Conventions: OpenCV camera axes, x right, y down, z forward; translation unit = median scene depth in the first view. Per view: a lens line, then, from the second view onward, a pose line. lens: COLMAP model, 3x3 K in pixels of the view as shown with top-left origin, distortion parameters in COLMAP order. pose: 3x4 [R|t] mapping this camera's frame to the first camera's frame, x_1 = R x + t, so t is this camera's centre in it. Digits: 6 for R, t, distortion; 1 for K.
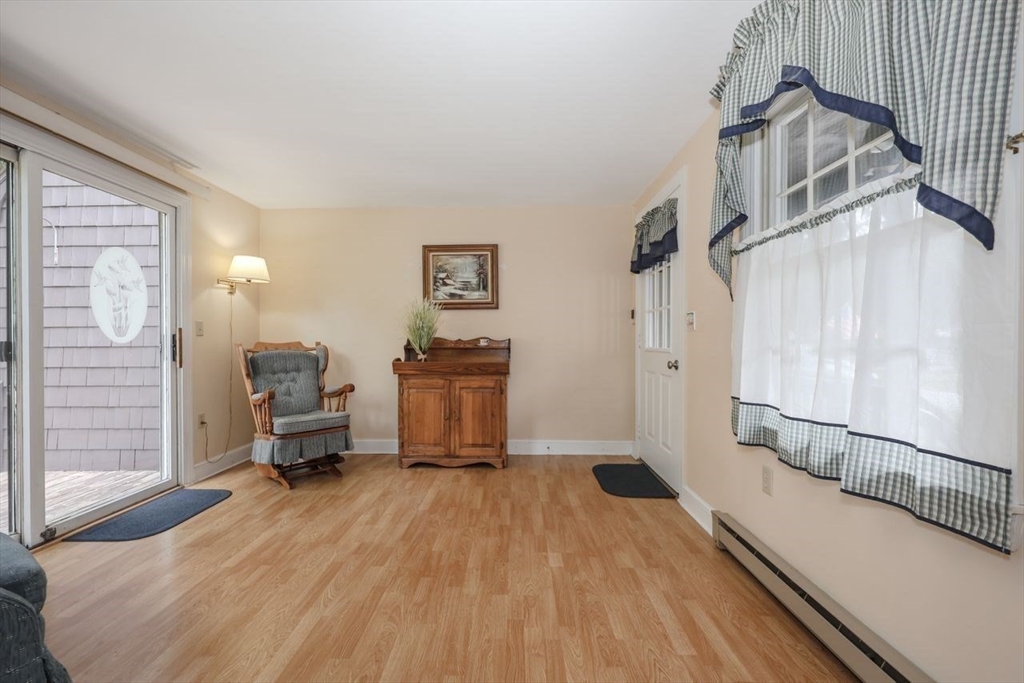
lens RADIAL K [[431.9, 0, 505.9], [0, 431.9, 342.6], [0, 0, 1]] dist [0.002183, 0.000195]
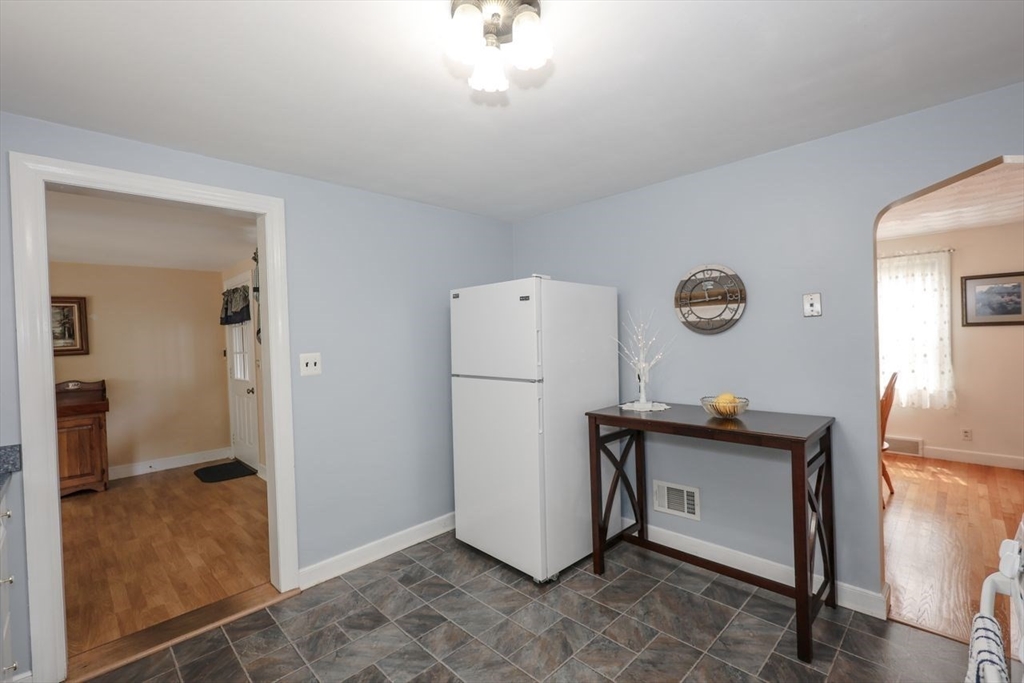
lens RADIAL K [[454.0, 0, 507.1], [0, 454.0, 341.6], [0, 0, 1]] dist [0.000148, 0.000748]
pose [[0.695261, -0.033663, 0.717968, -0.128058], [0.042927, 0.999064, 0.005273, -0.083514], [-0.717474, 0.027154, 0.696056, -0.717775]]
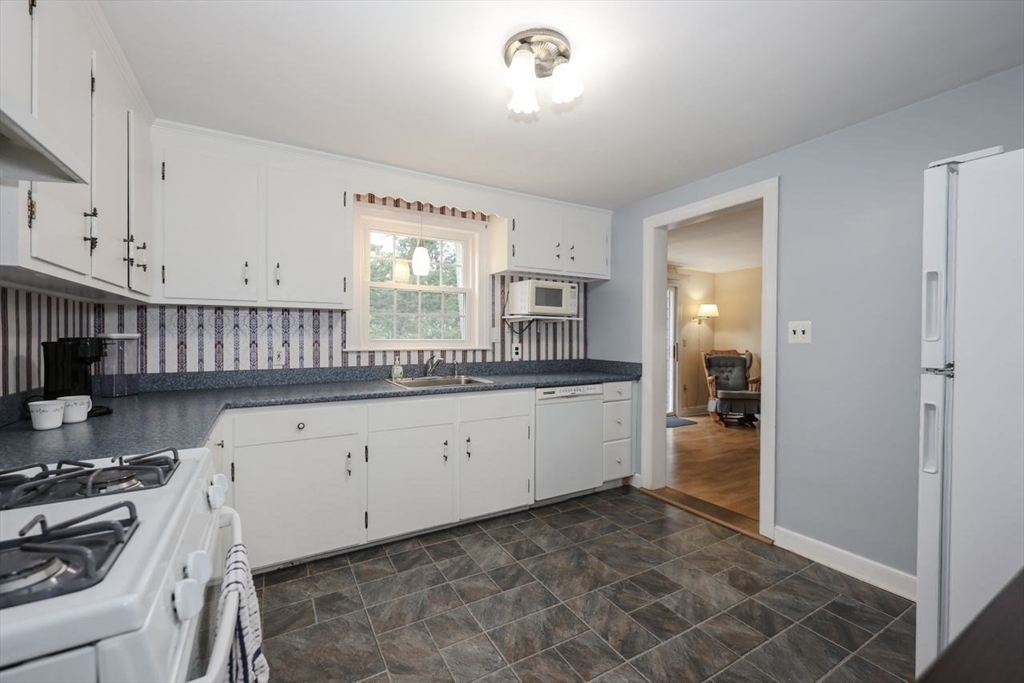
lens RADIAL K [[416.1, 0, 508.3], [0, 416.1, 338.7], [0, 0, 1]] dist [-0.000067, -0.000035]
pose [[0.522781, 0.006112, -0.852445, 0.519893], [-0.012427, 0.999923, -0.000452, -0.038867], [0.852376, 0.010830, 0.522817, -0.722609]]
